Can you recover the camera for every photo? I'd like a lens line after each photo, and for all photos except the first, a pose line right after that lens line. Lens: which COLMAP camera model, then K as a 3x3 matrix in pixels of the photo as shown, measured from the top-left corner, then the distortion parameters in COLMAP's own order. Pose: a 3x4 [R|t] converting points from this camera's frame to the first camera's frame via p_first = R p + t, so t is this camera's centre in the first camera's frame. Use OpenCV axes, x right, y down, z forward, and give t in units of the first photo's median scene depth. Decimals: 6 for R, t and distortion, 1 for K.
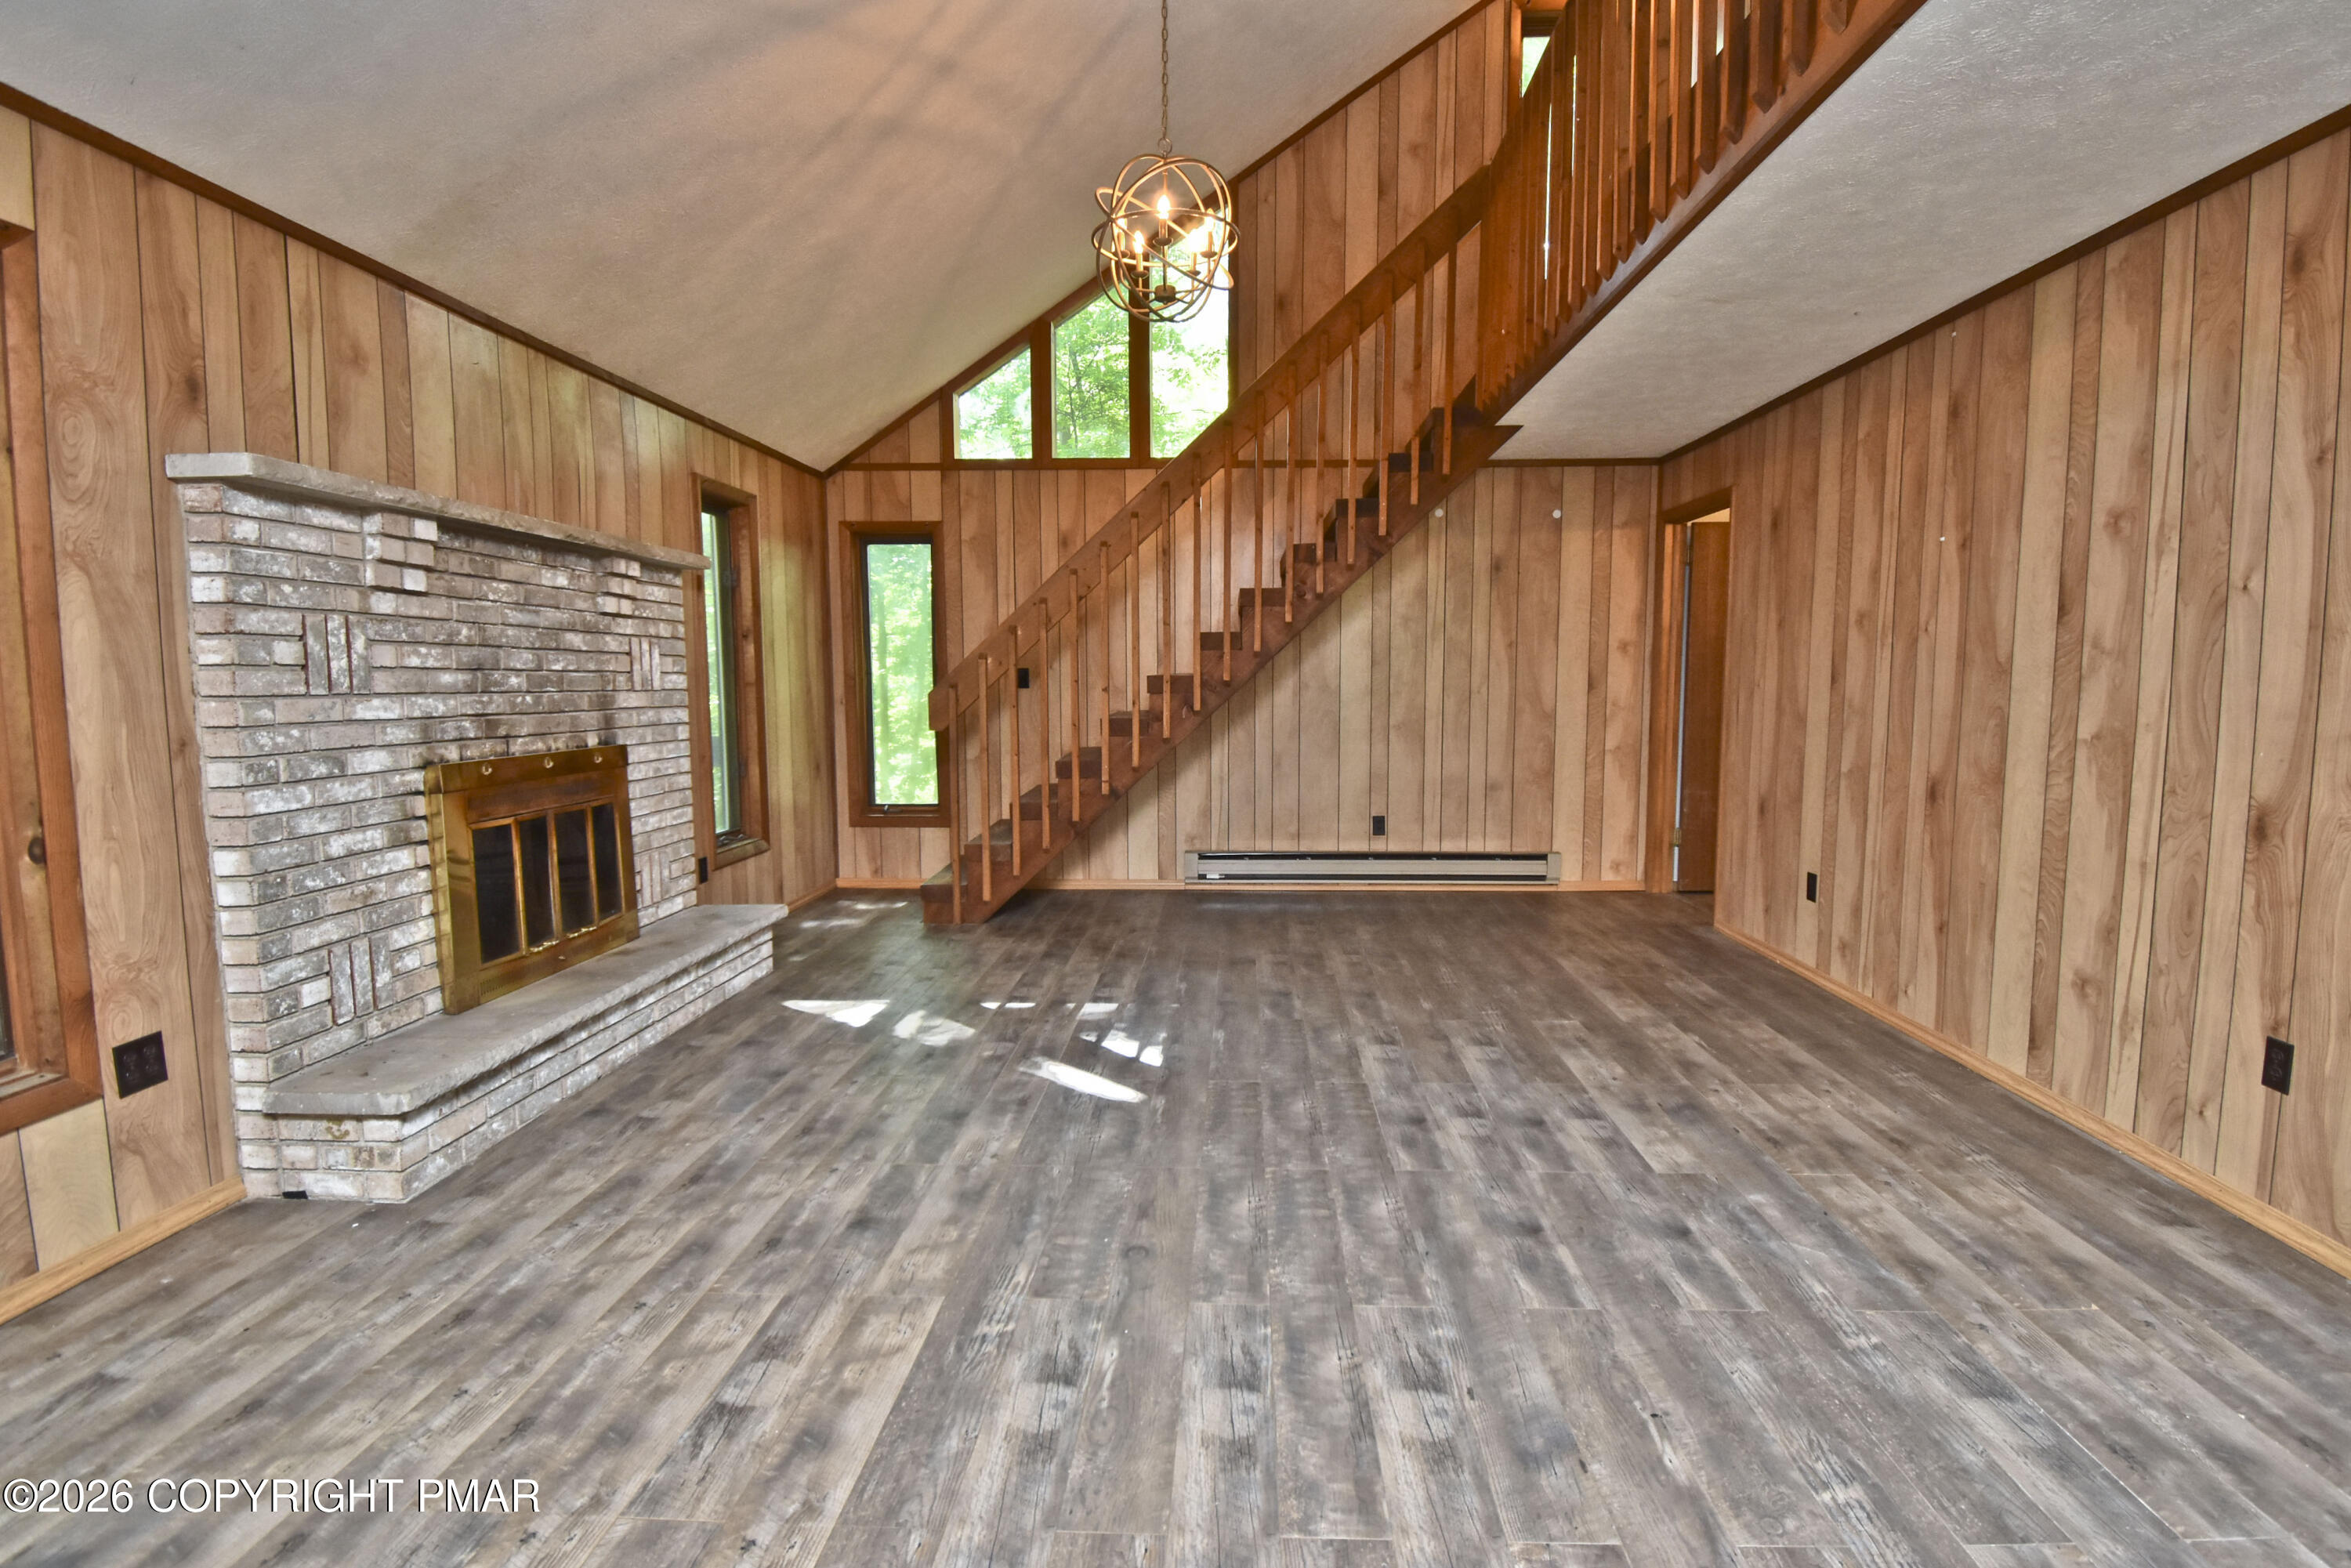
lens RADIAL K [[1116.4, 0, 1213.9], [0, 1116.4, 777.7], [0, 0, 1]] dist [0.019717, -0.027048]
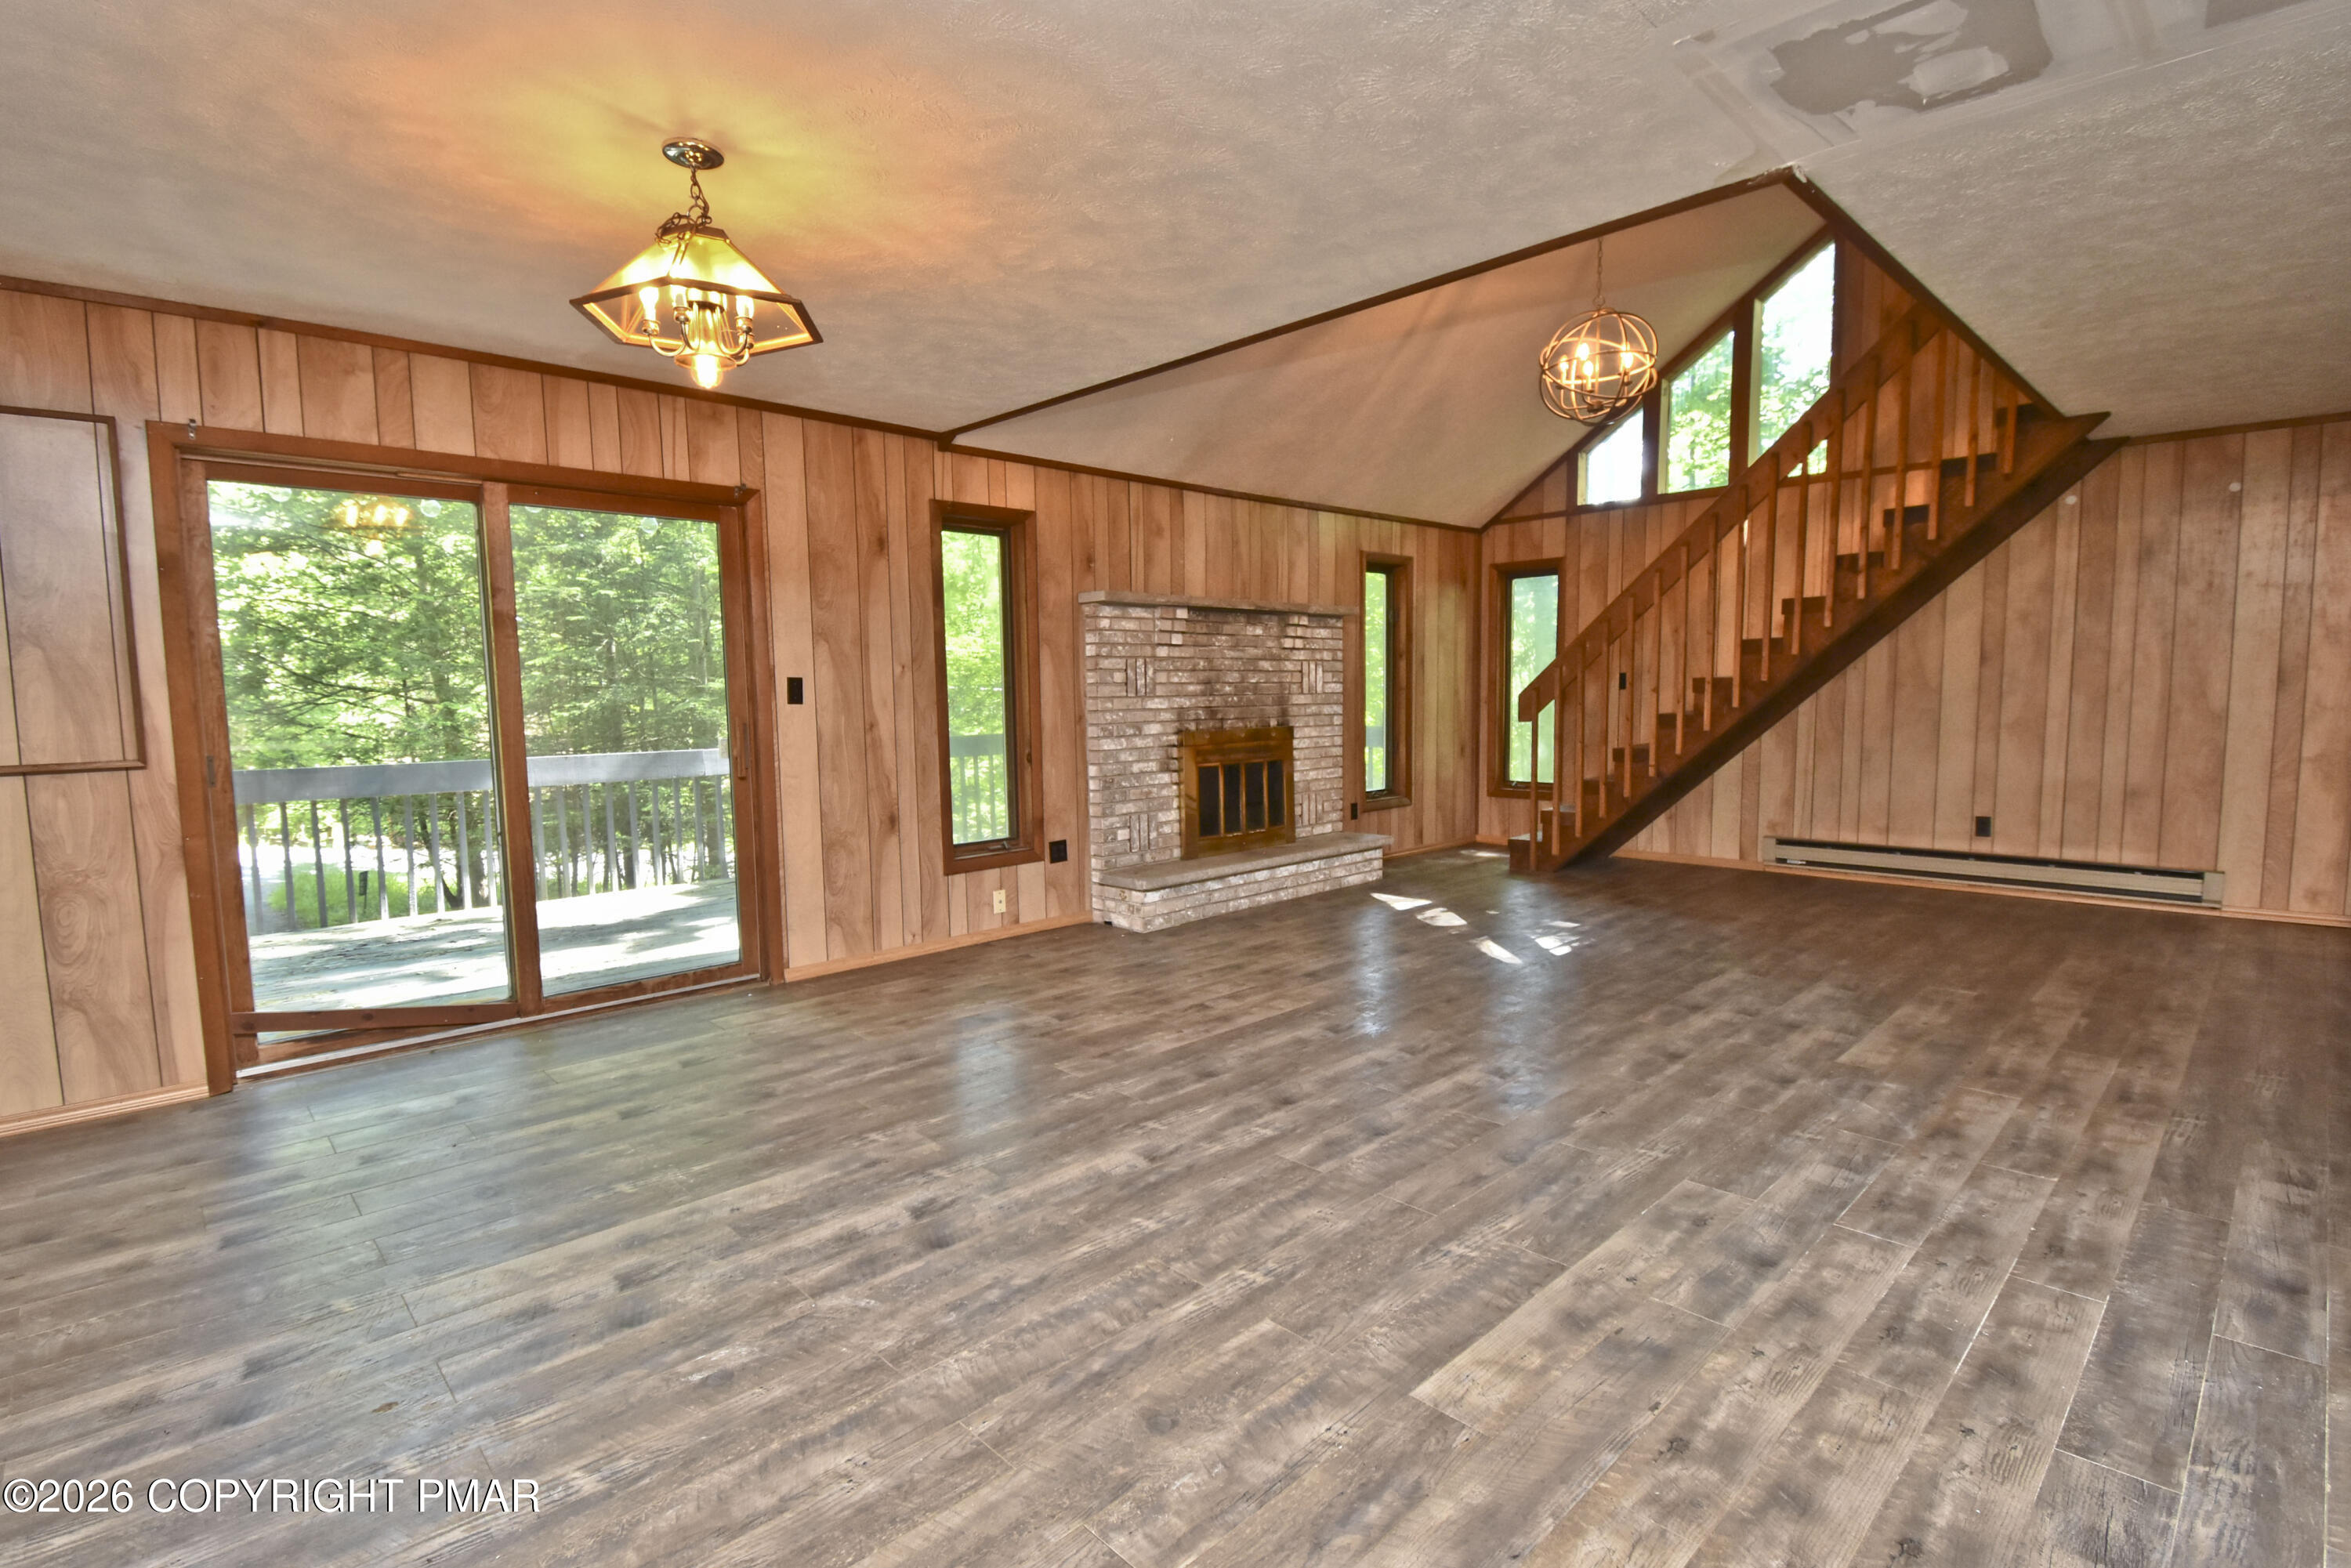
lens RADIAL K [[1111.0, 0, 1142.4], [0, 1111.0, 796.5], [0, 0, 1]] dist [0.018368, -0.026467]
pose [[0.702841, 0.058941, -0.708901, 0.621449], [-0.048215, 0.998217, 0.035193, 0.034579], [0.709711, 0.009445, 0.704429, -0.409186]]
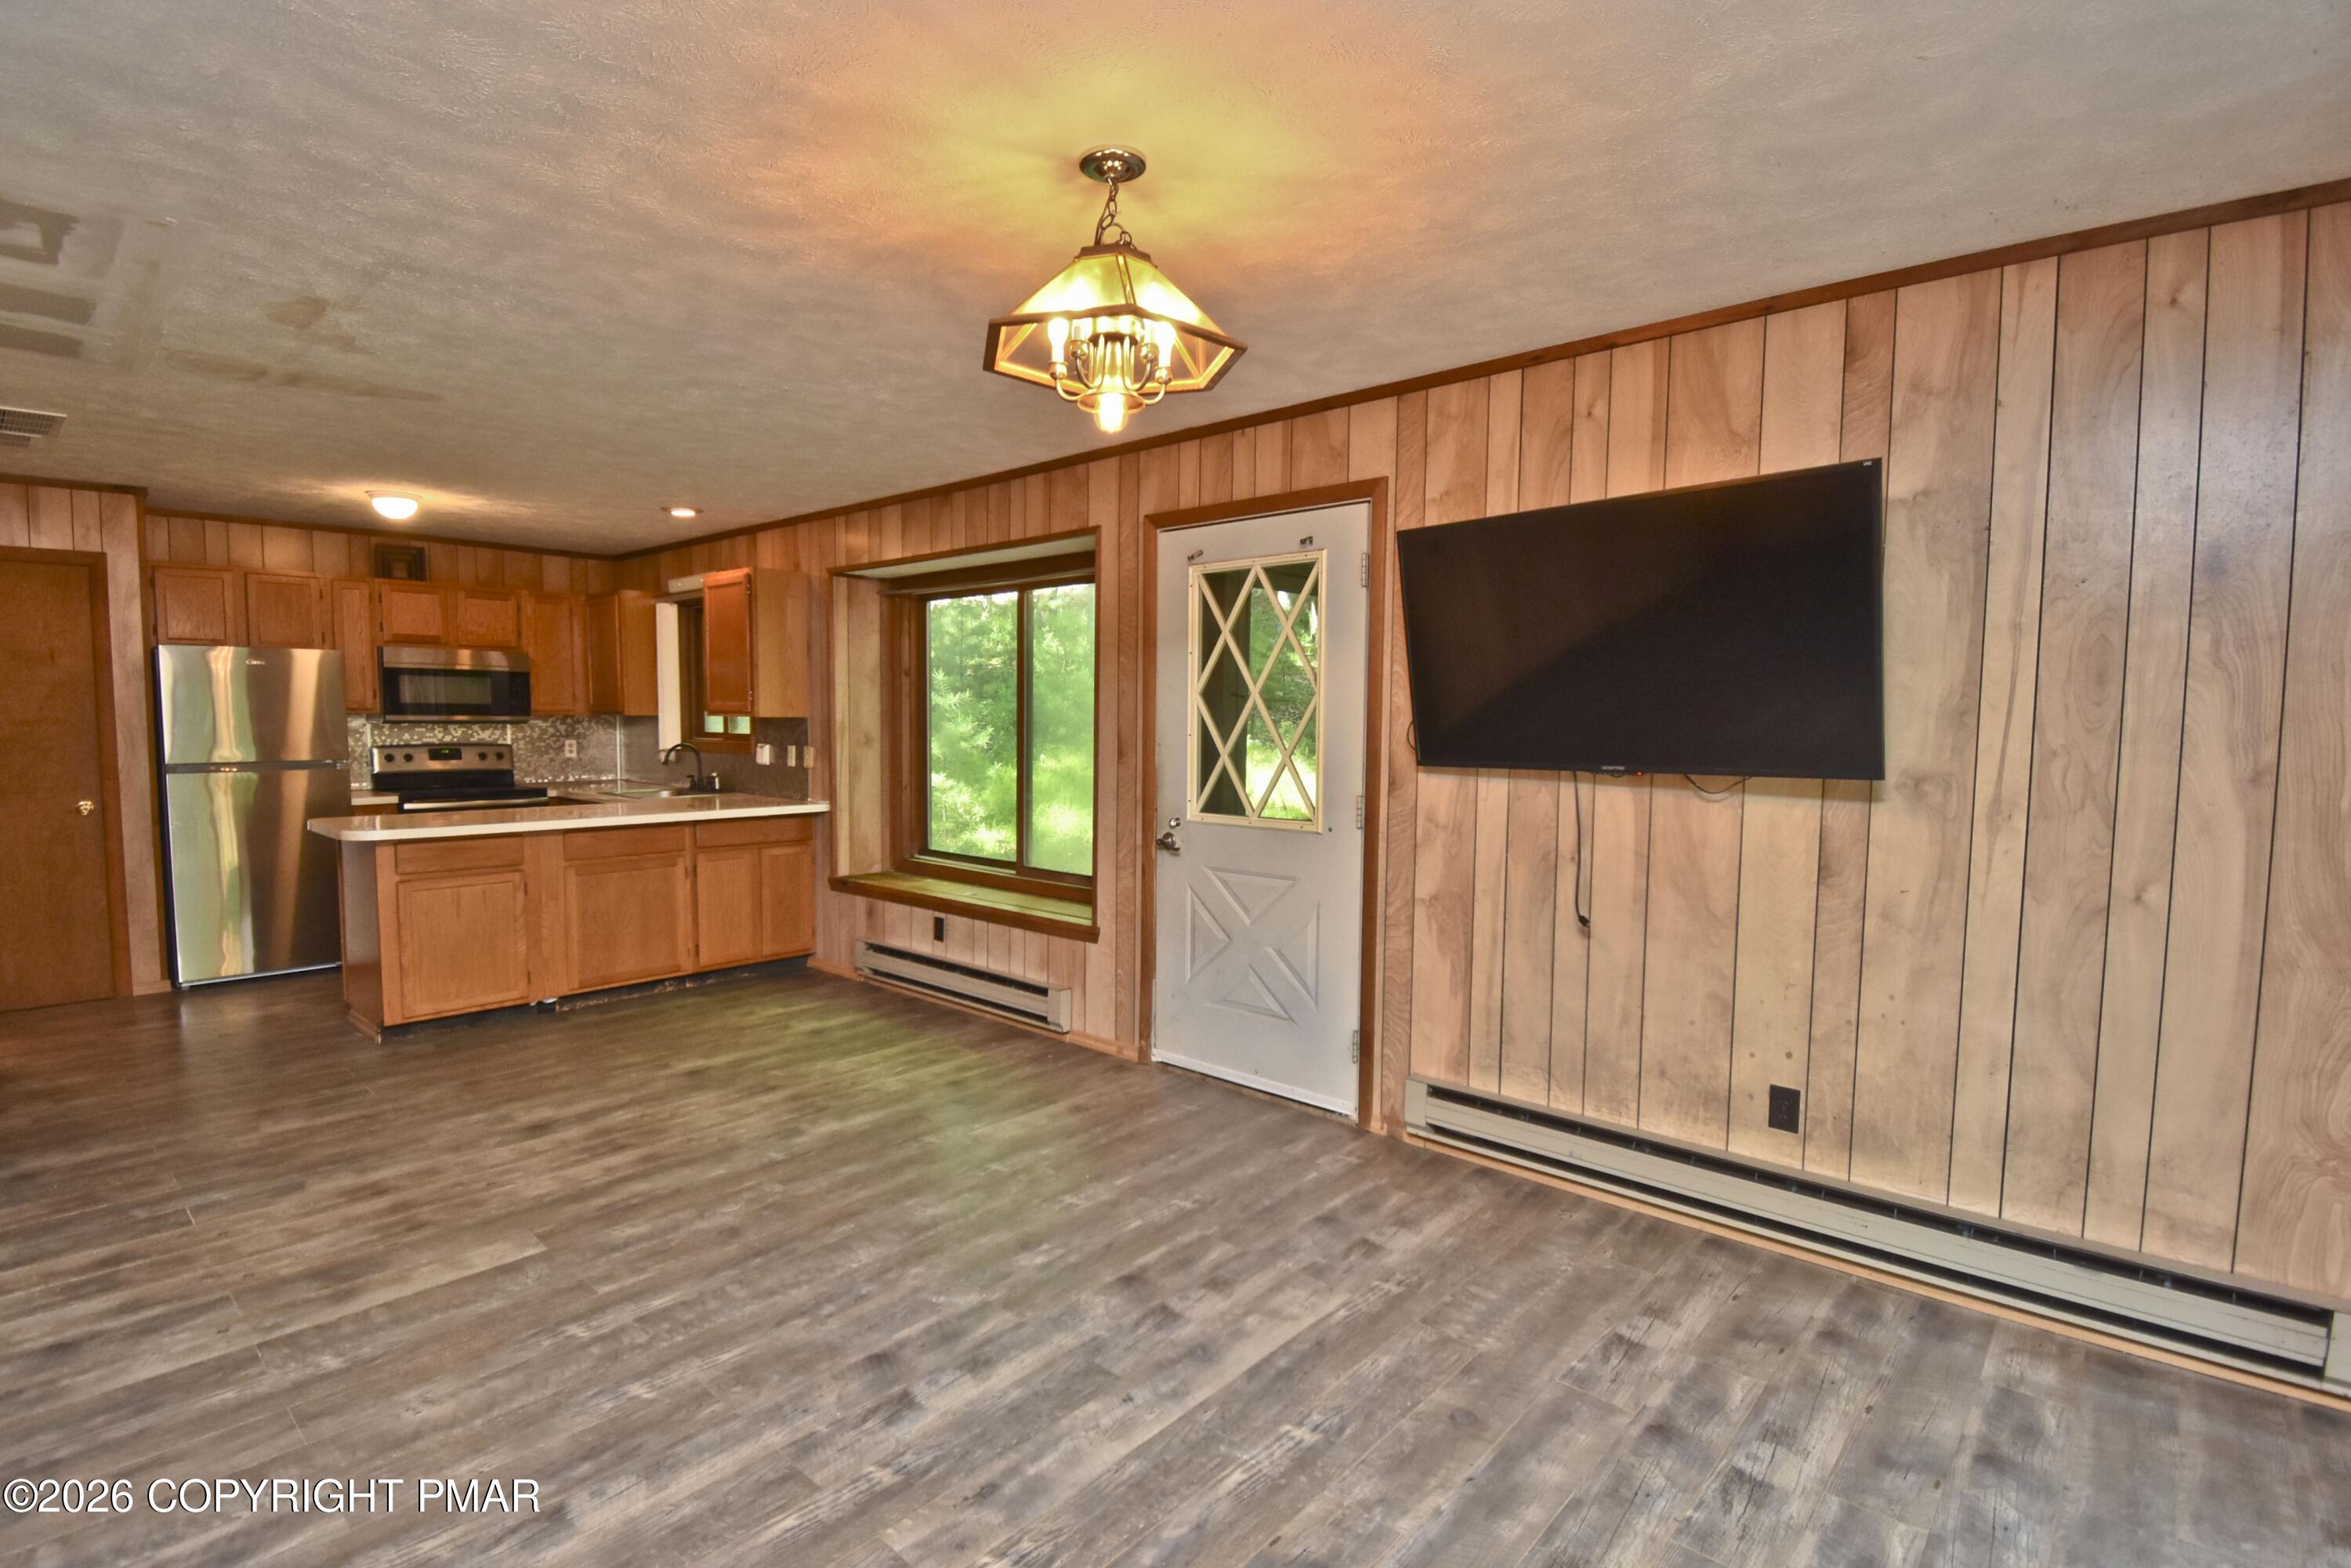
lens RADIAL K [[1111.0, 0, 1142.4], [0, 1111.0, 796.5], [0, 0, 1]] dist [0.018368, -0.026467]
pose [[-0.753942, -0.053195, 0.654784, -0.584431], [0.050796, 0.989012, 0.138836, -0.081016], [-0.654974, 0.137934, -0.742955, 0.408408]]
